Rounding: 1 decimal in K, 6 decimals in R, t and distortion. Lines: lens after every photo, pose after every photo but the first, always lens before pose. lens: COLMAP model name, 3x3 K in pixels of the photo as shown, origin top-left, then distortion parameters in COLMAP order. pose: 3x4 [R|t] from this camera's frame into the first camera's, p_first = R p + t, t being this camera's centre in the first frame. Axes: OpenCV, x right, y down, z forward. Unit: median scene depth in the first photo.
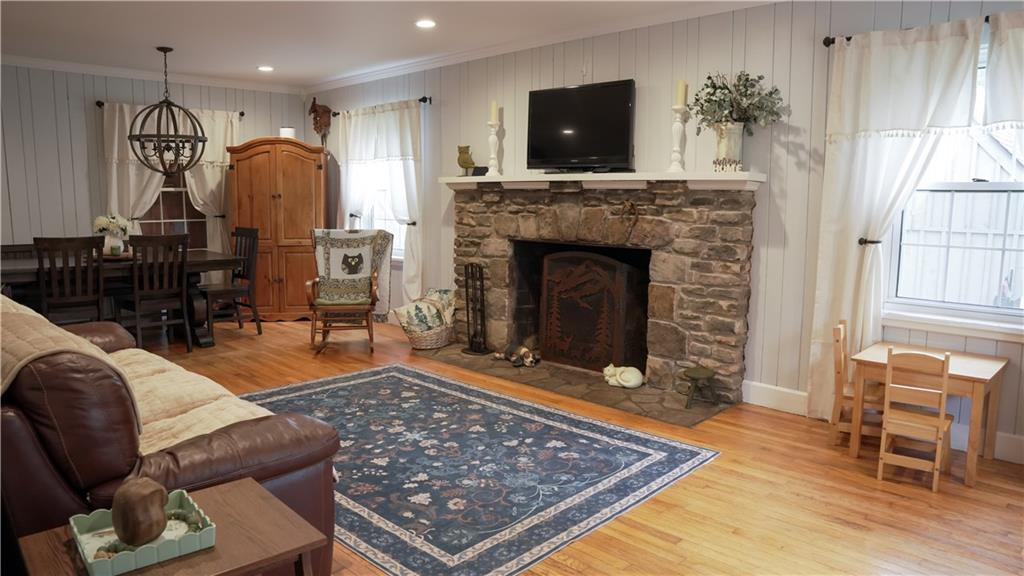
lens RADIAL K [[698.5, 0, 512.0], [0, 698.5, 288.0], [0, 0, 1]] dist [-0.137526, 0.107599]
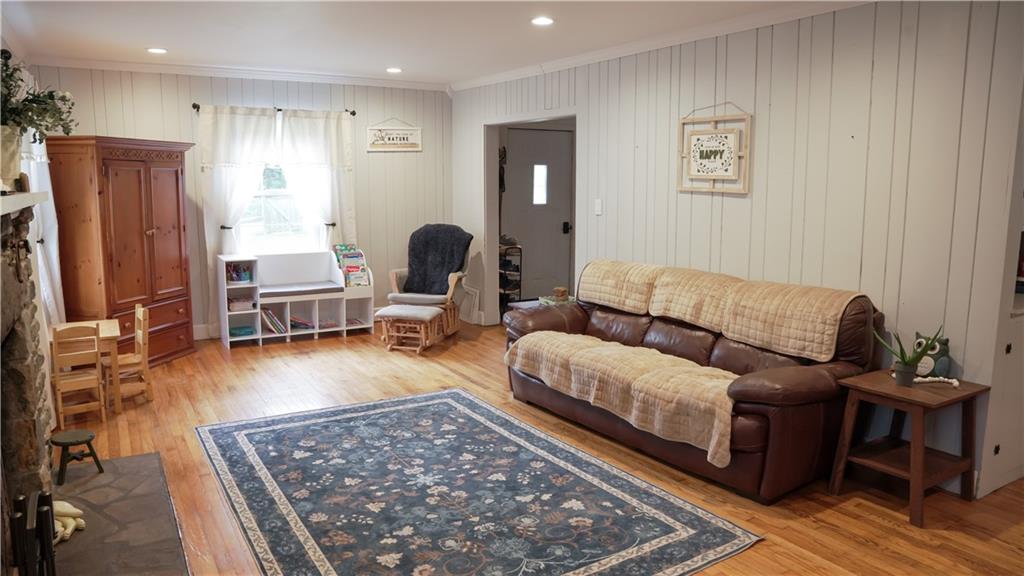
lens RADIAL K [[698.5, 0, 512.0], [0, 698.5, 288.0], [0, 0, 1]] dist [-0.137526, 0.107599]
pose [[-0.971146, -0.042467, 0.234673, -0.382406], [0.025758, 0.959583, 0.280243, -0.237339], [-0.237089, 0.278202, -0.930802, 1.458667]]
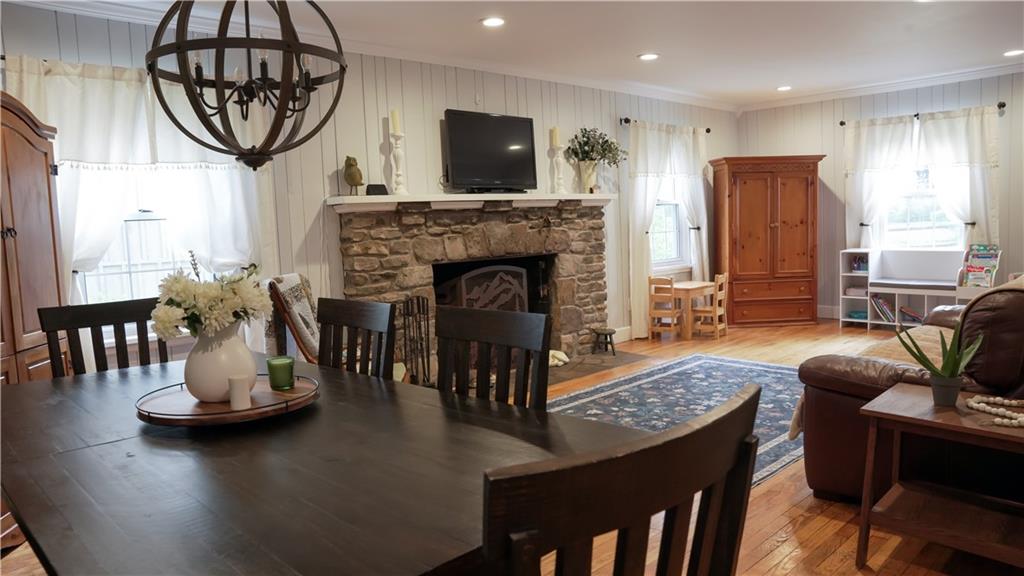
lens RADIAL K [[698.5, 0, 512.0], [0, 698.5, 288.0], [0, 0, 1]] dist [-0.137526, 0.107599]
pose [[0.027668, -0.100126, 0.994590, -1.102644], [0.174403, 0.980194, 0.093825, -0.128843], [-0.984286, 0.170864, 0.044582, 1.037919]]
